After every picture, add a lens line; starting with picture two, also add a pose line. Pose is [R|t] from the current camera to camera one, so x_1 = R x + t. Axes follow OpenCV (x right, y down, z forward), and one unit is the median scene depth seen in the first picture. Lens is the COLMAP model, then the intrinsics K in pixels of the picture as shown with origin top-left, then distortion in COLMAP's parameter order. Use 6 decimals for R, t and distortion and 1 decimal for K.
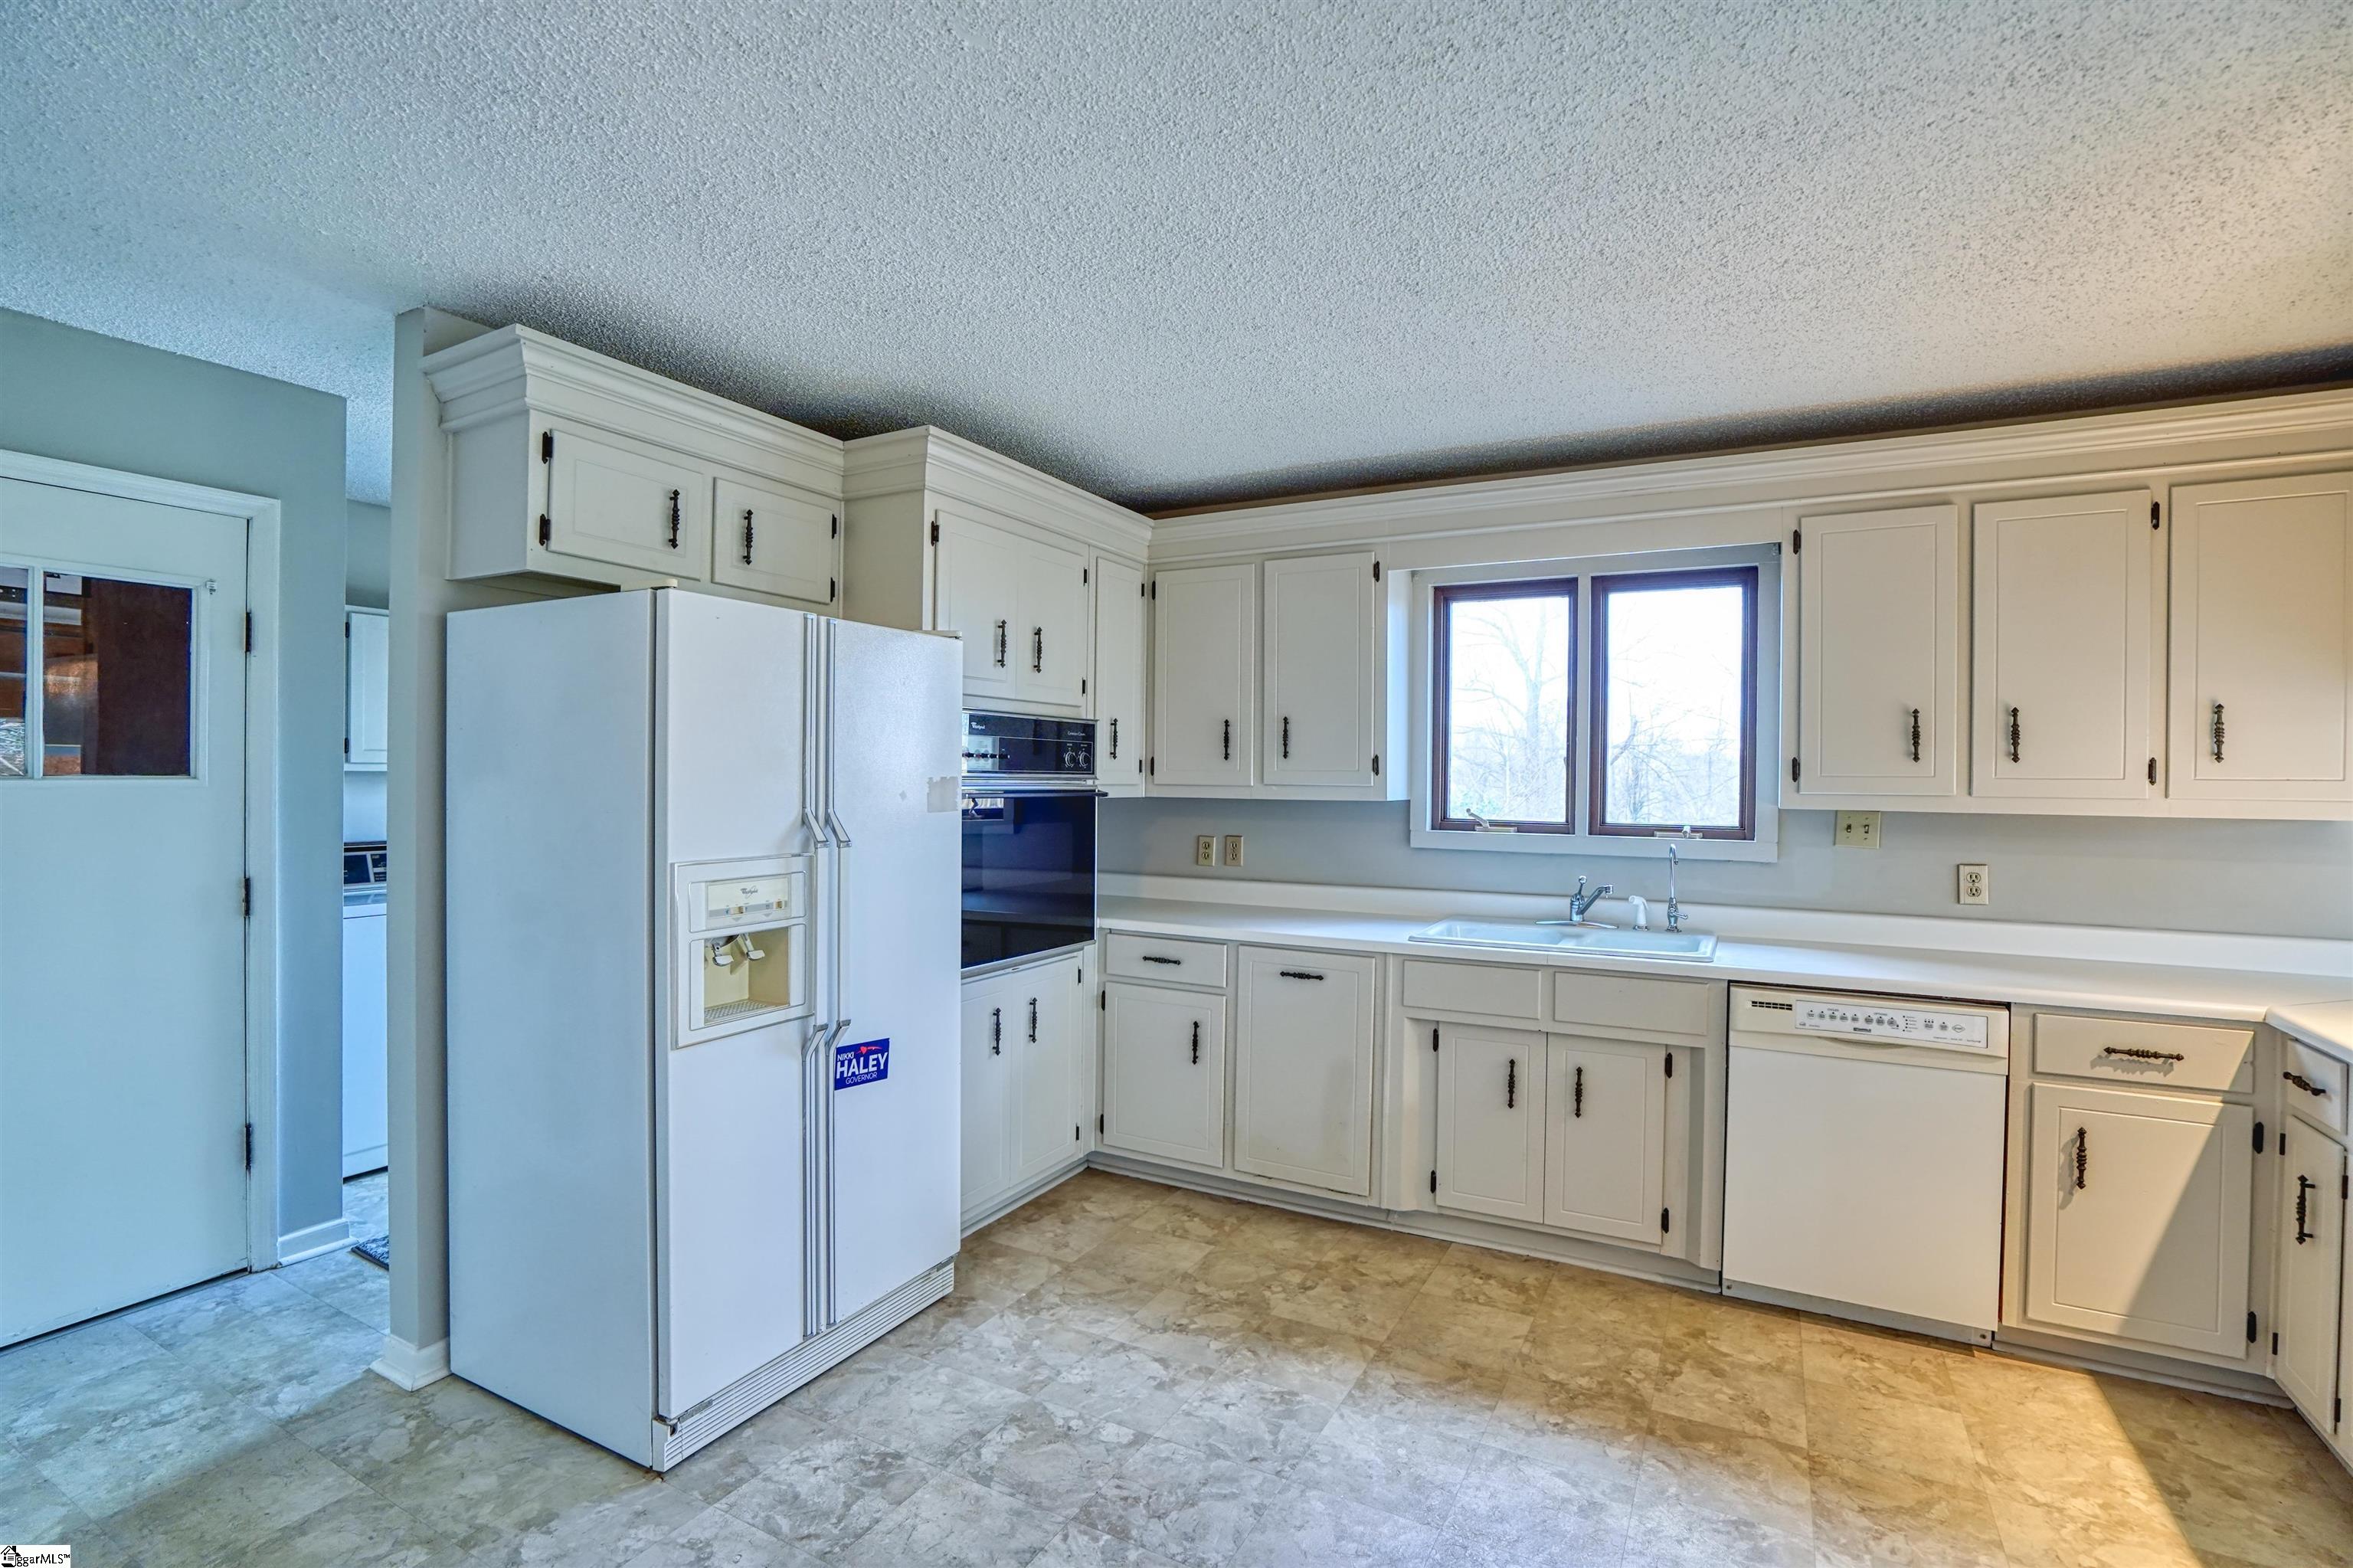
lens RADIAL K [[1082.4, 0, 1176.5], [0, 1082.4, 784.0], [0, 0, 1]] dist [-0.064844, 0.026293]
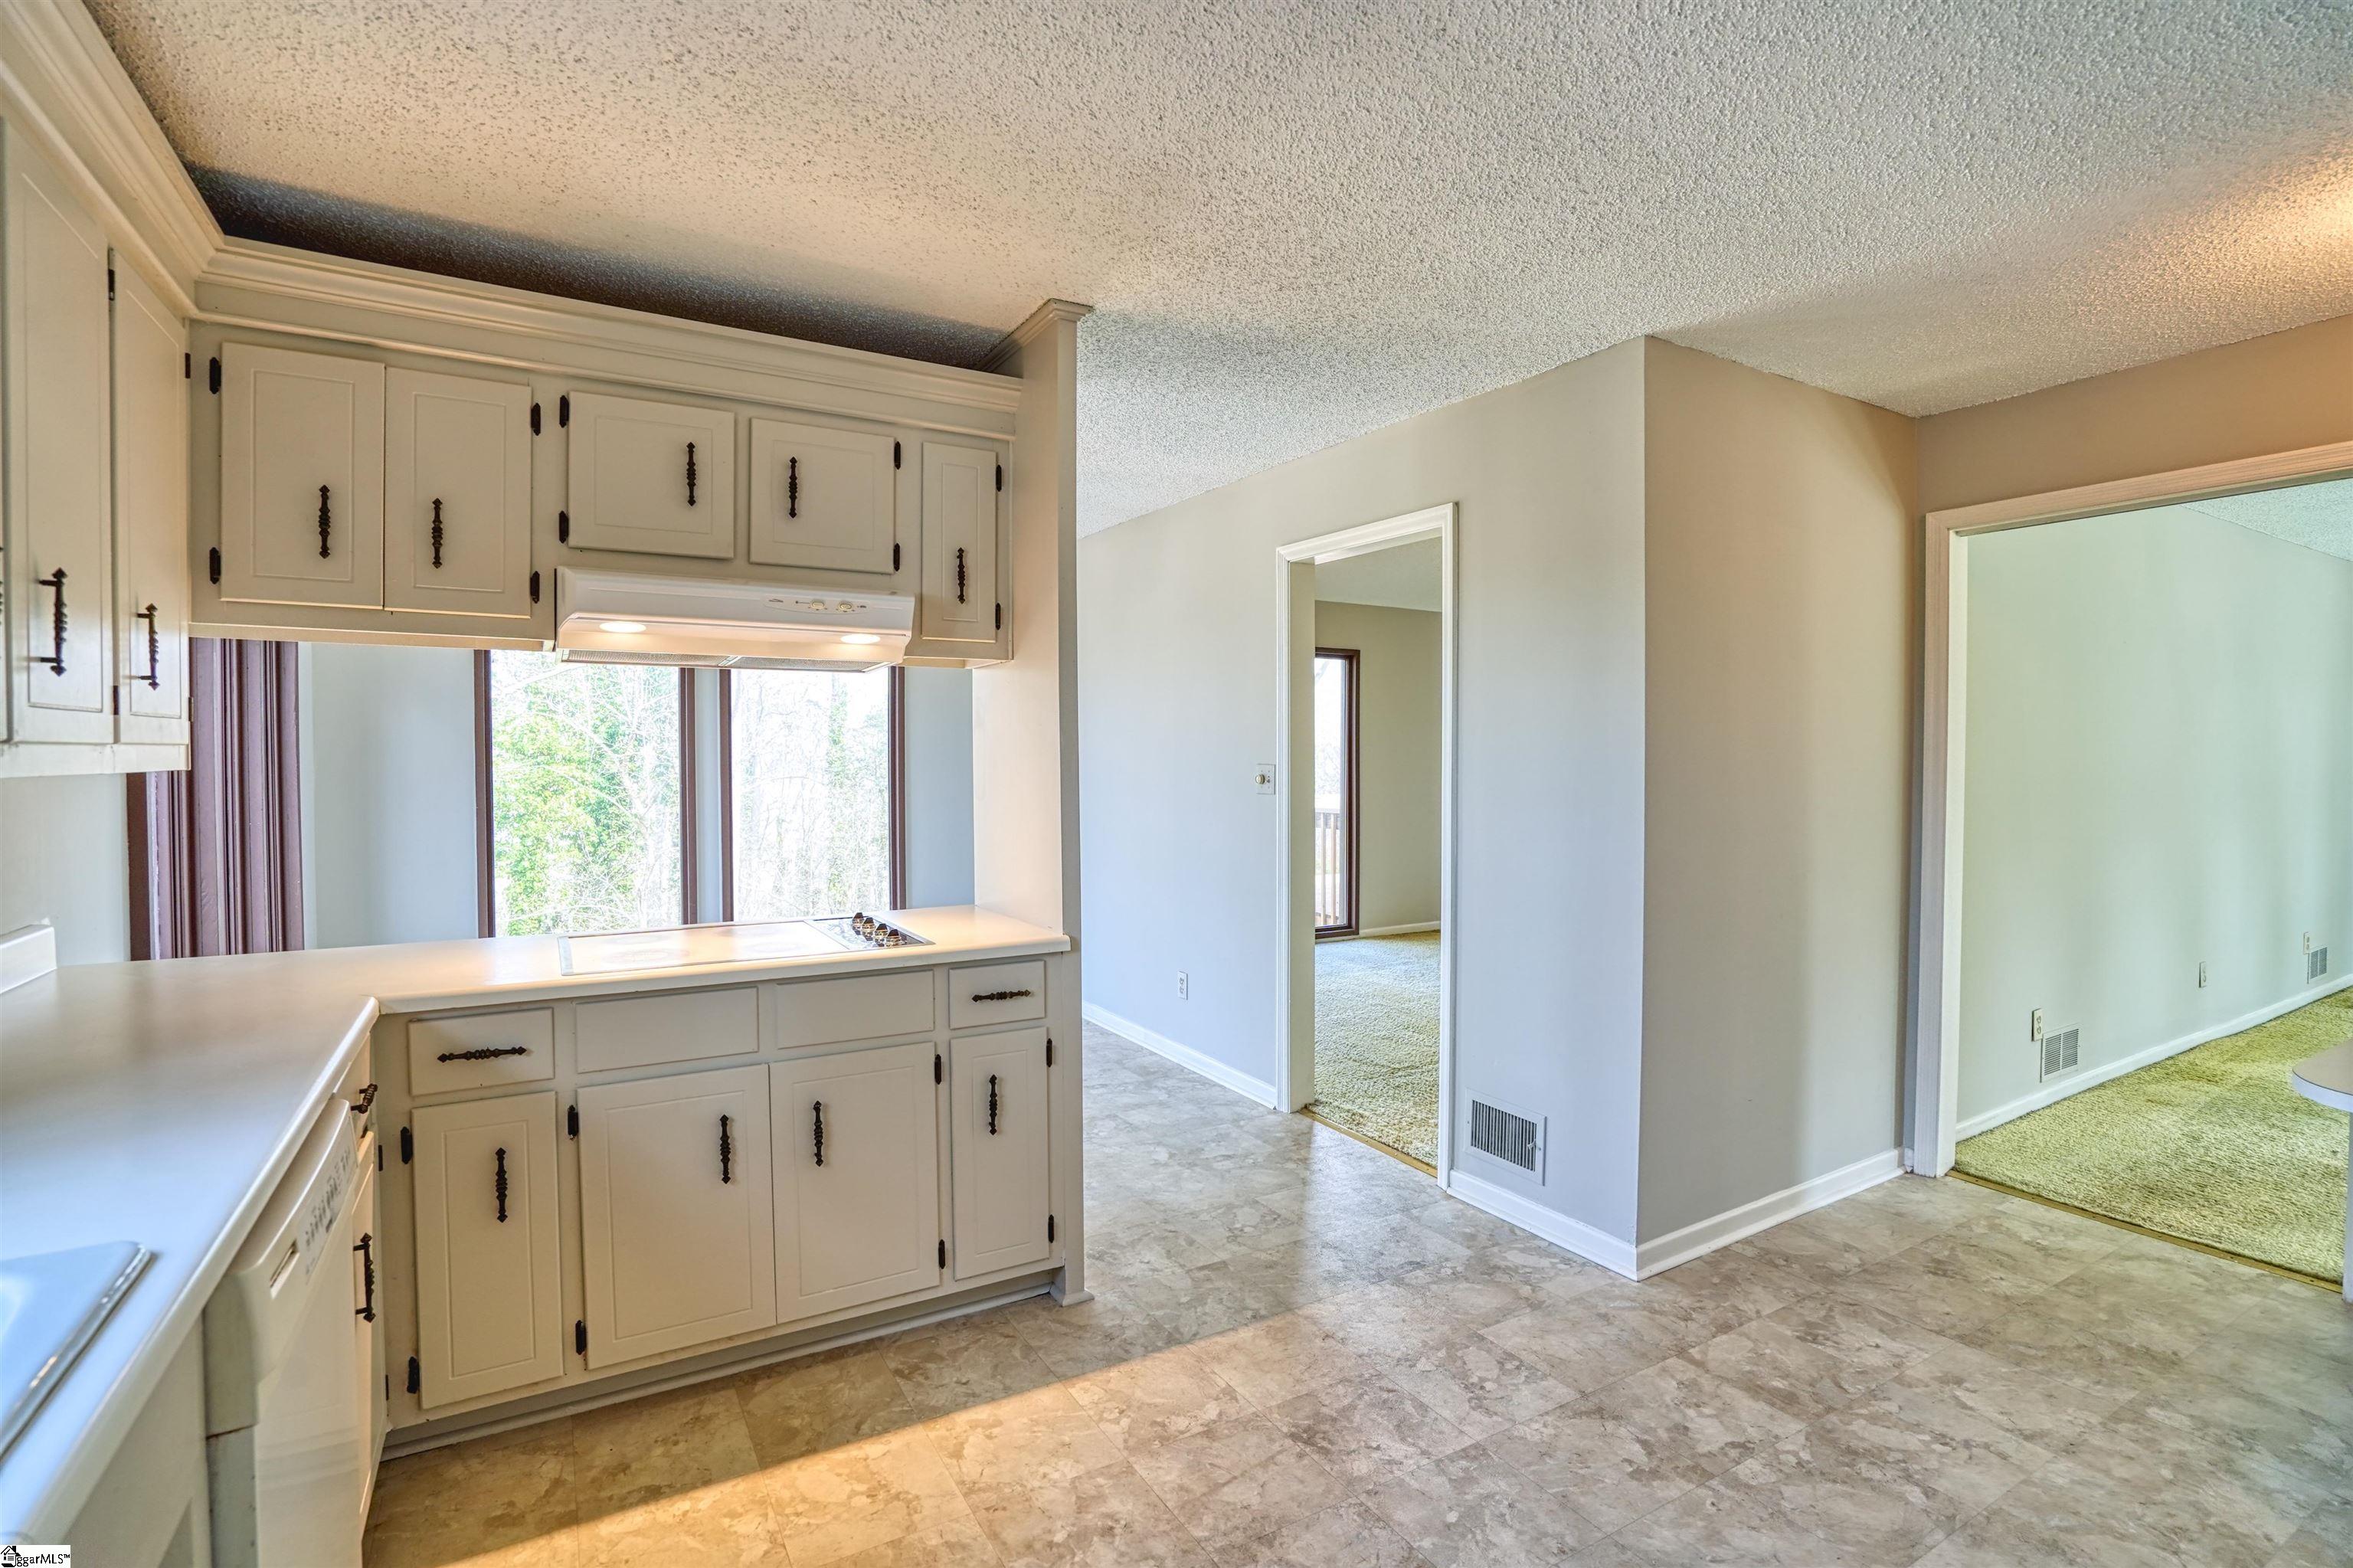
lens RADIAL K [[1082.4, 0, 1176.5], [0, 1082.4, 784.0], [0, 0, 1]] dist [-0.064844, 0.026293]
pose [[-0.849999, -0.024477, 0.526215, 0.090759], [-0.004458, 0.999218, 0.039278, 0.001421], [-0.526765, 0.031041, -0.849444, 1.908073]]
